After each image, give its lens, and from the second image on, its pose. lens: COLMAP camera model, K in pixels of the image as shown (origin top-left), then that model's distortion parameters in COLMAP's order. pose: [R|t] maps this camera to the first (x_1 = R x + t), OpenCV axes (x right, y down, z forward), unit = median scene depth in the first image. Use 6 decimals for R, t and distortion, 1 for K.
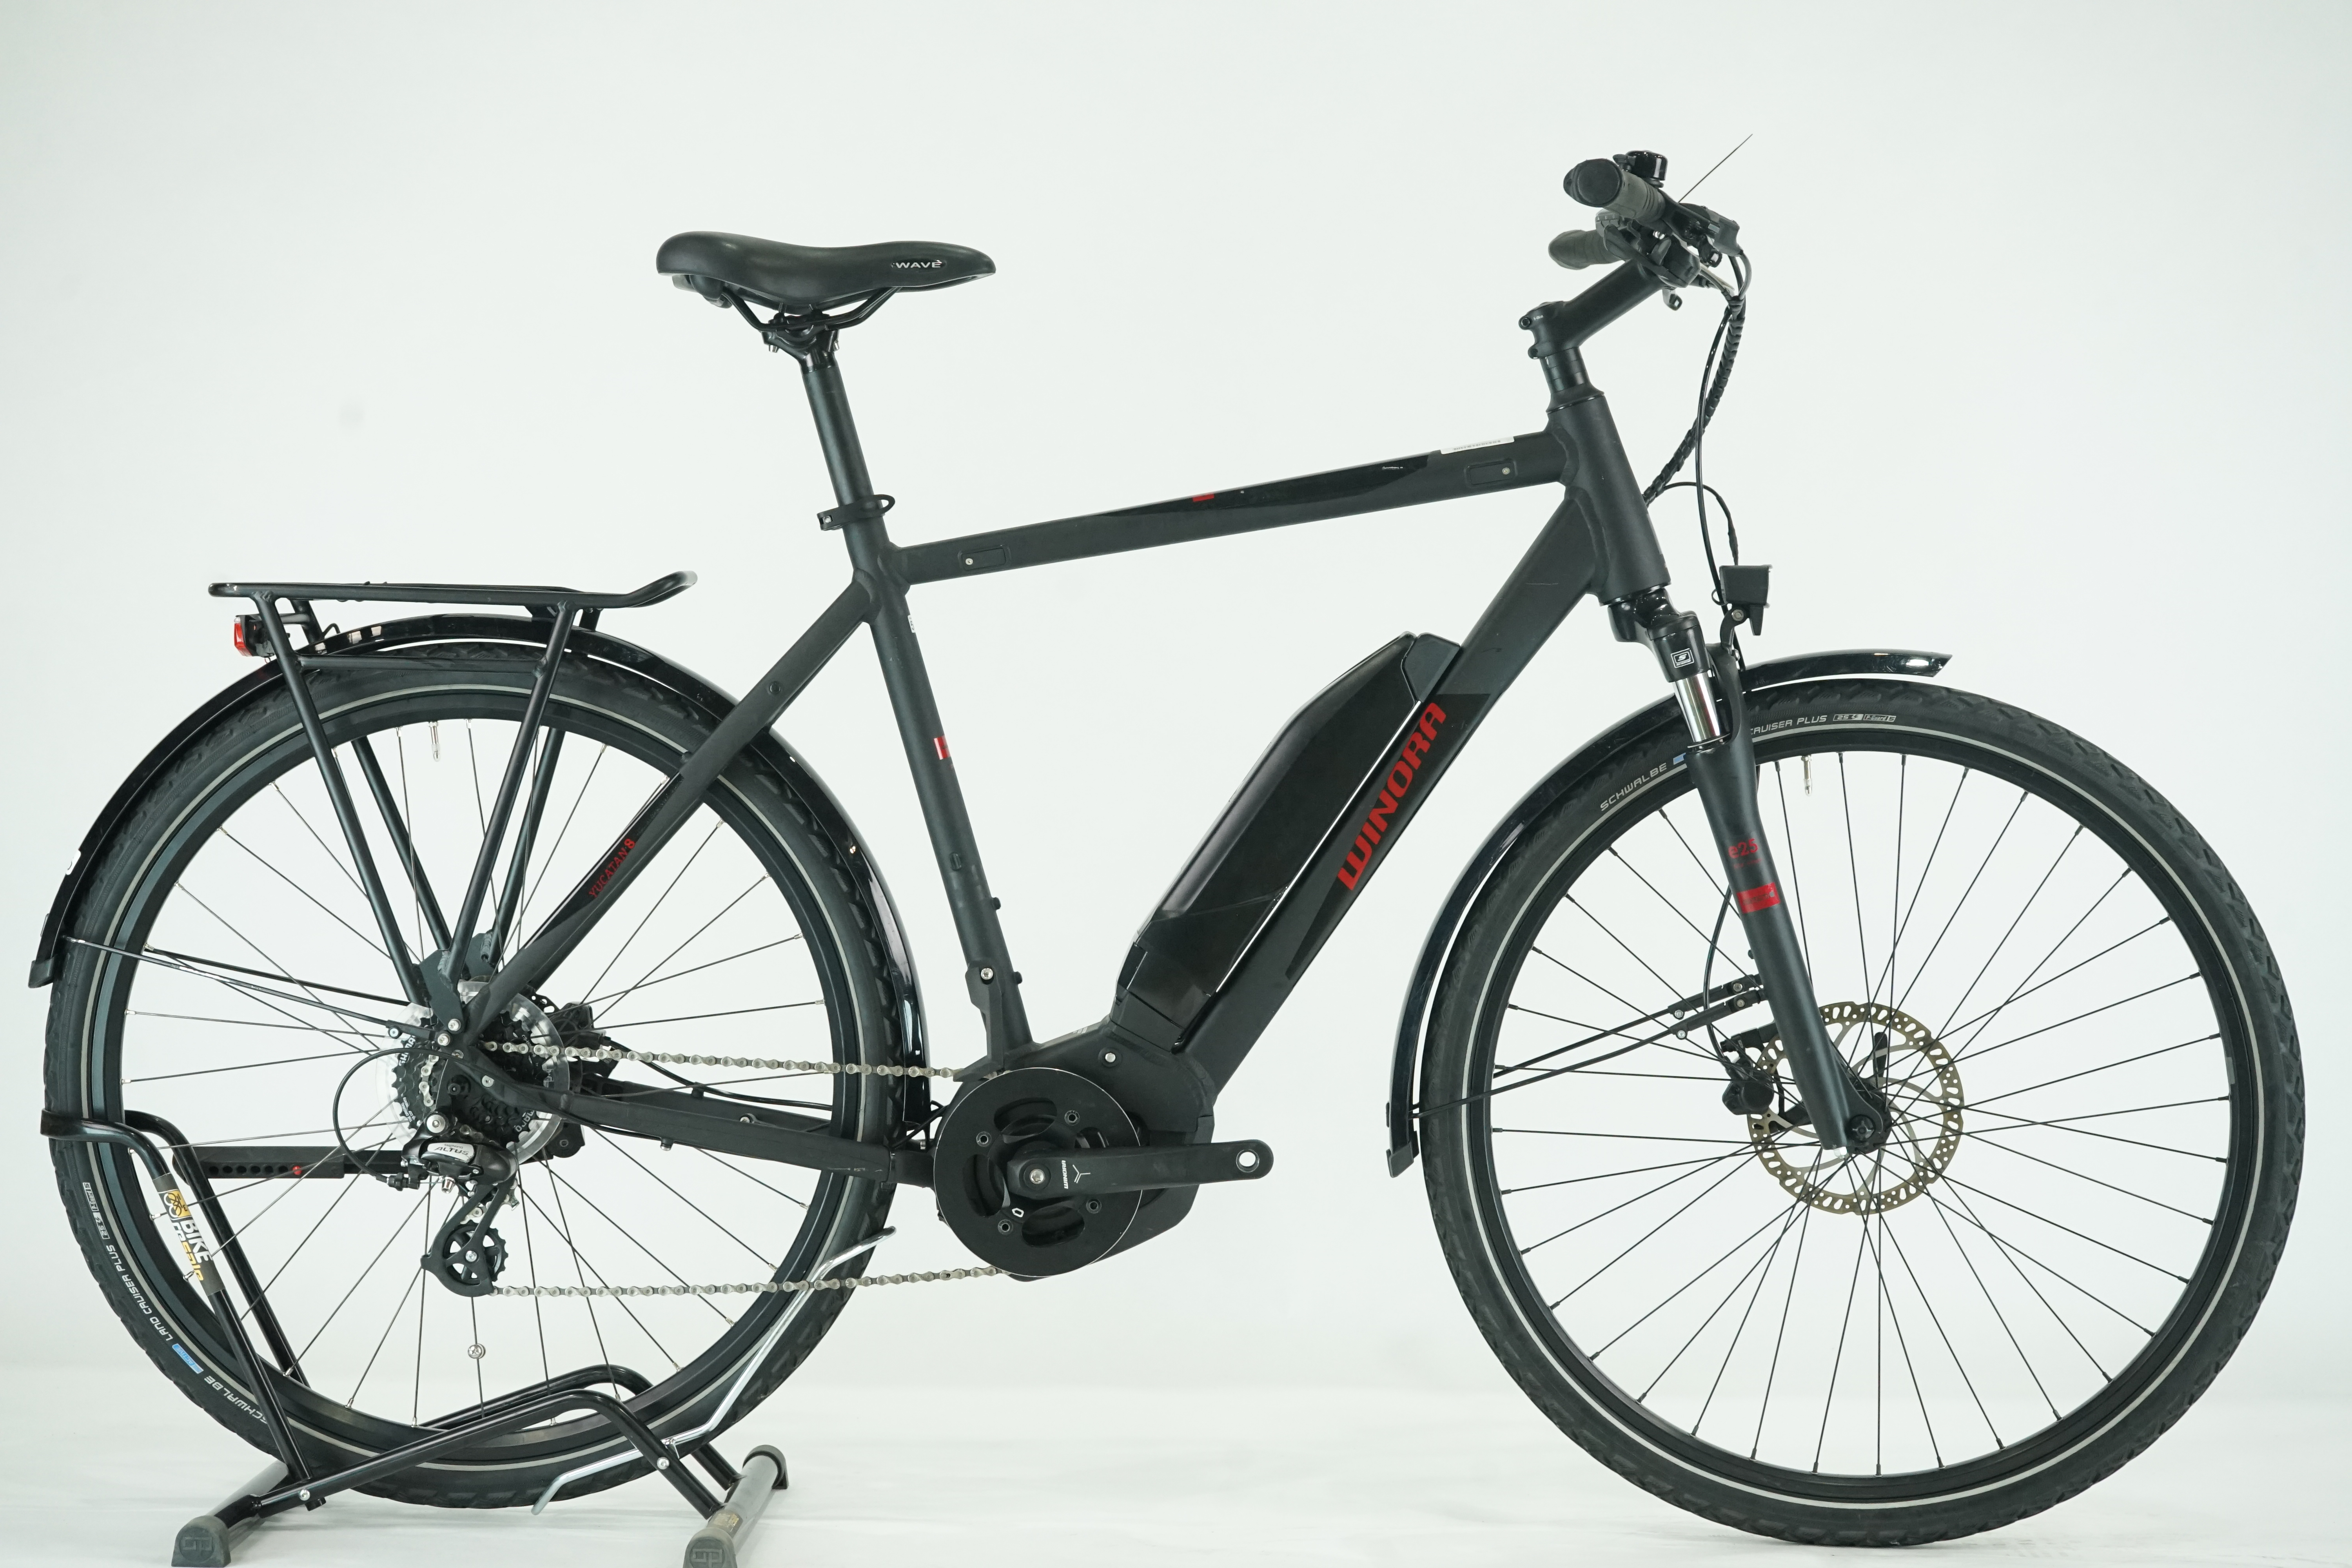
lens RADIAL K [[3994.7, 0, 1176.0], [0, 3994.7, 784.0], [0, 0, 1]] dist [0.019995, -0.039361]
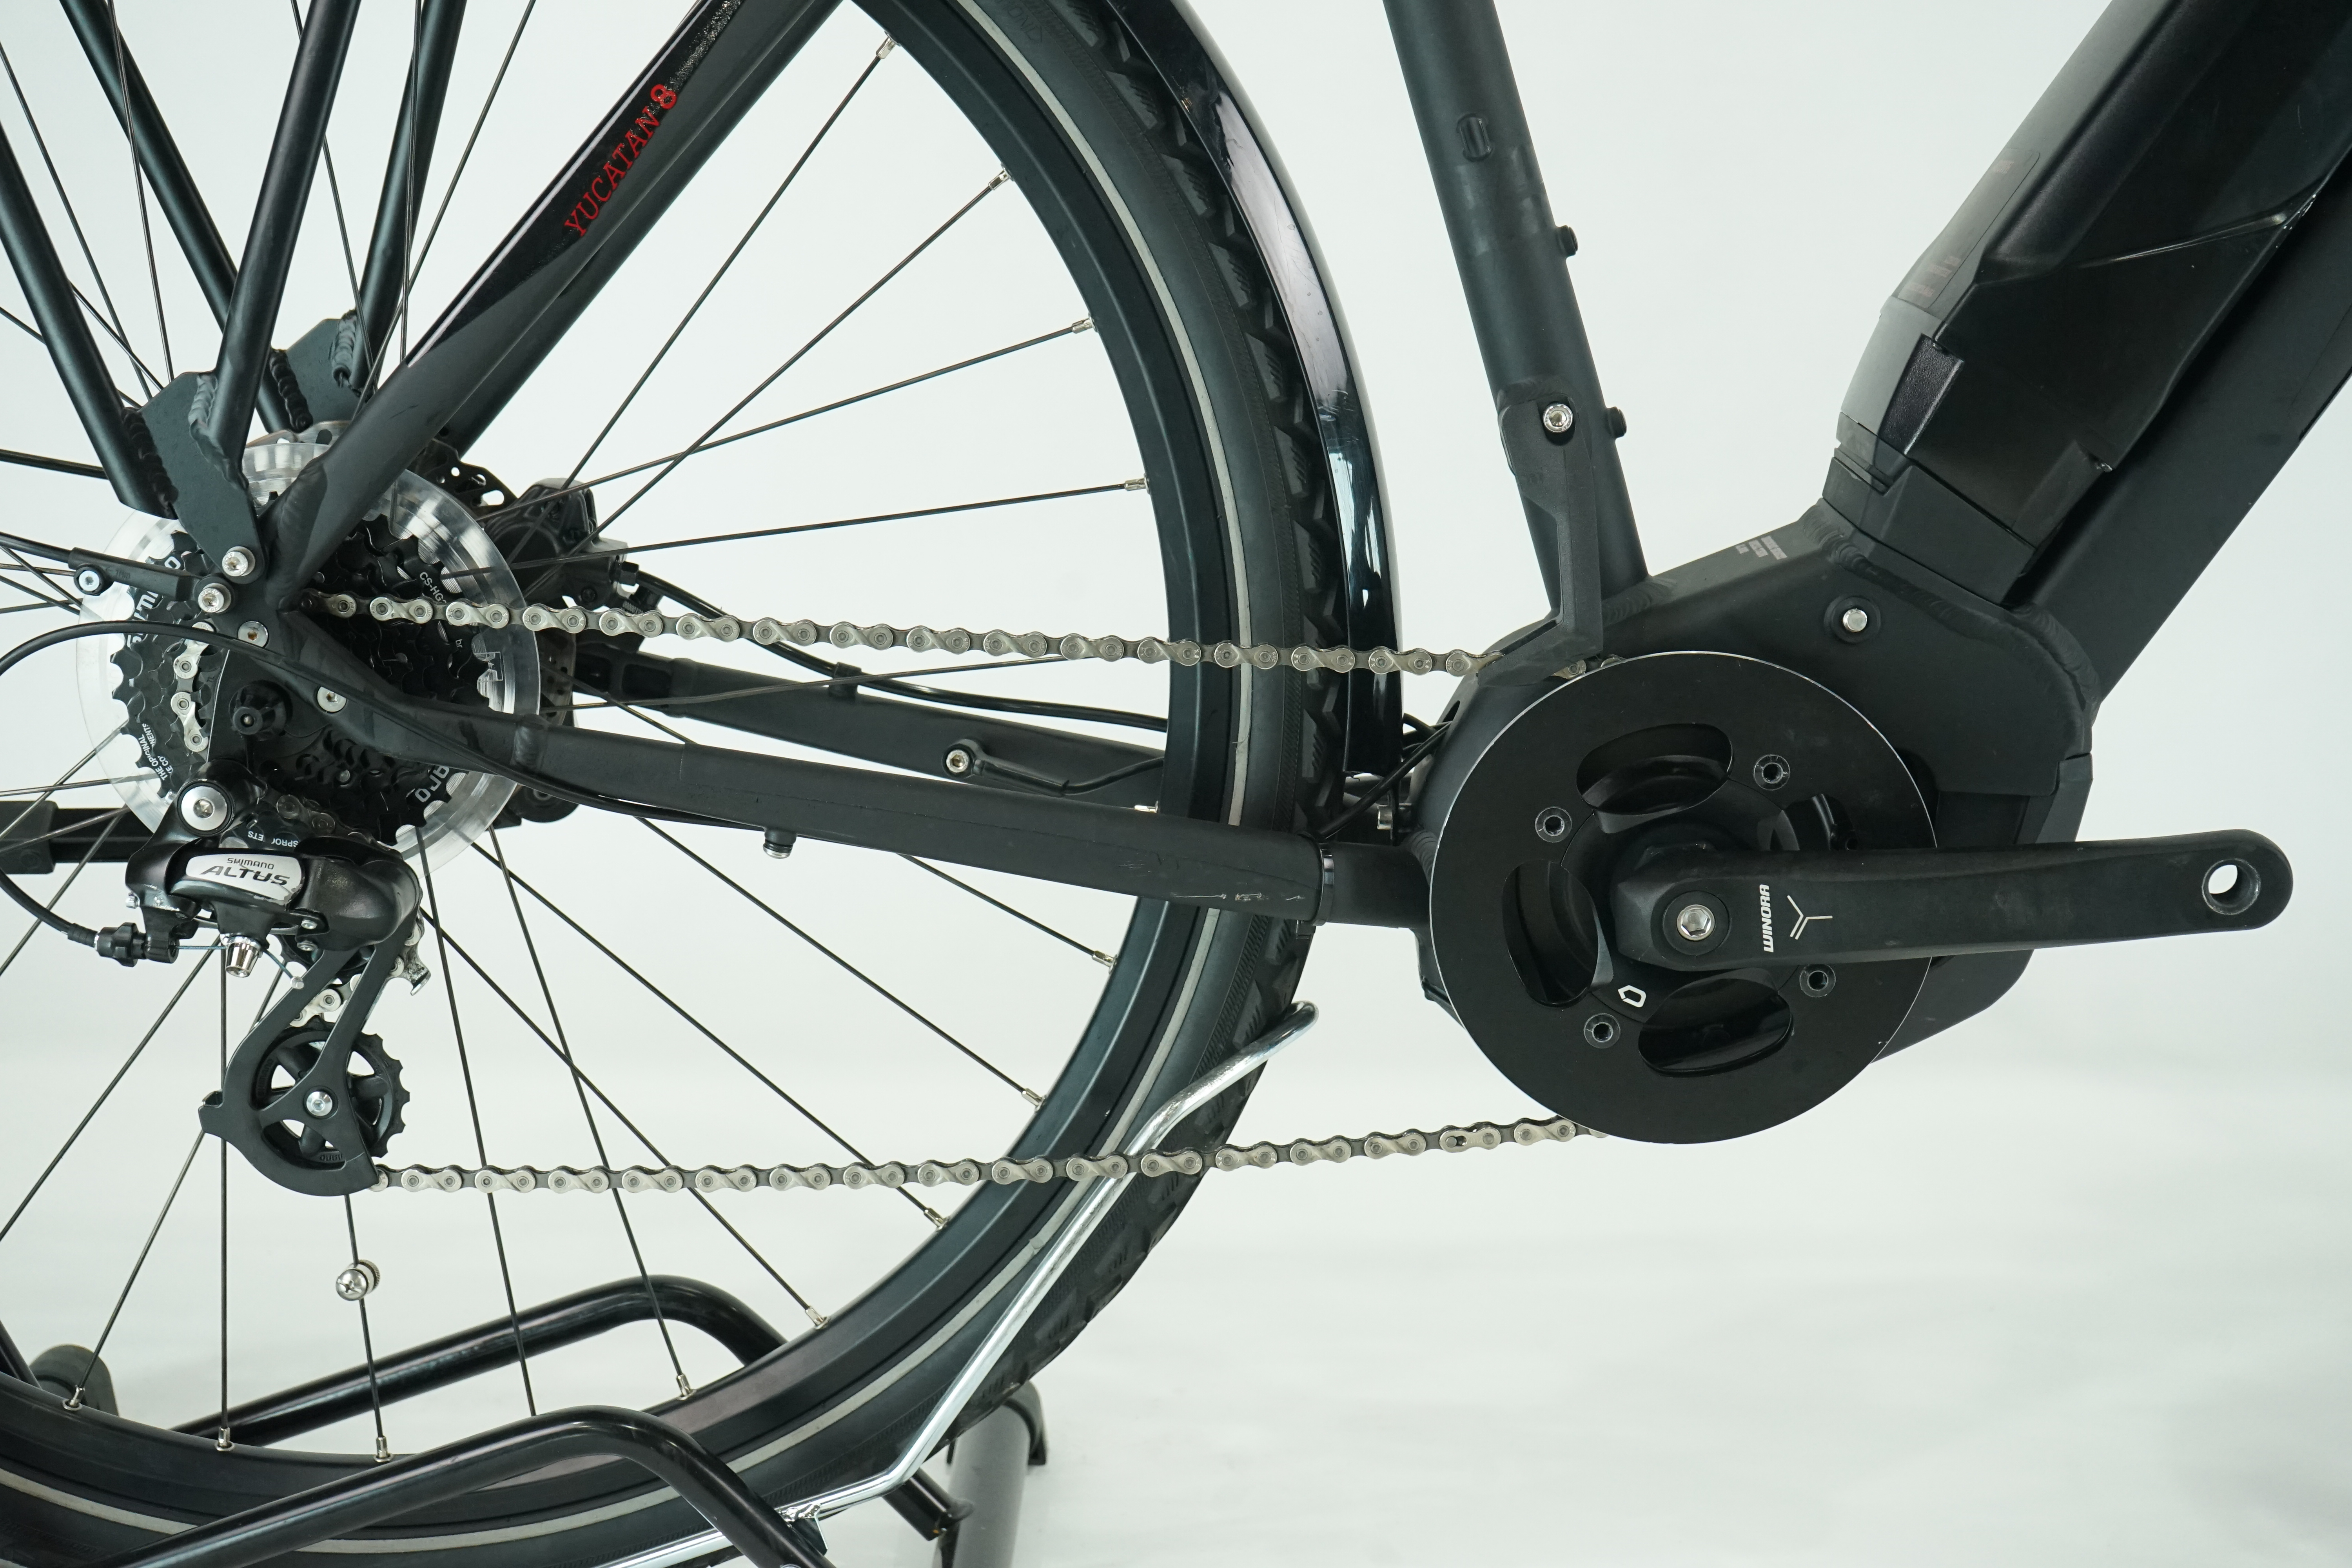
lens RADIAL K [[3359.0, 0, 1179.0], [0, 3359.0, 724.4], [0, 0, 1]] dist [0.010985, -0.001605]
pose [[0.999967, -0.008148, 0.000684, -0.086065], [0.007895, 0.983906, 0.178514, 0.016963], [-0.002127, -0.178503, 0.983937, 0.659184]]
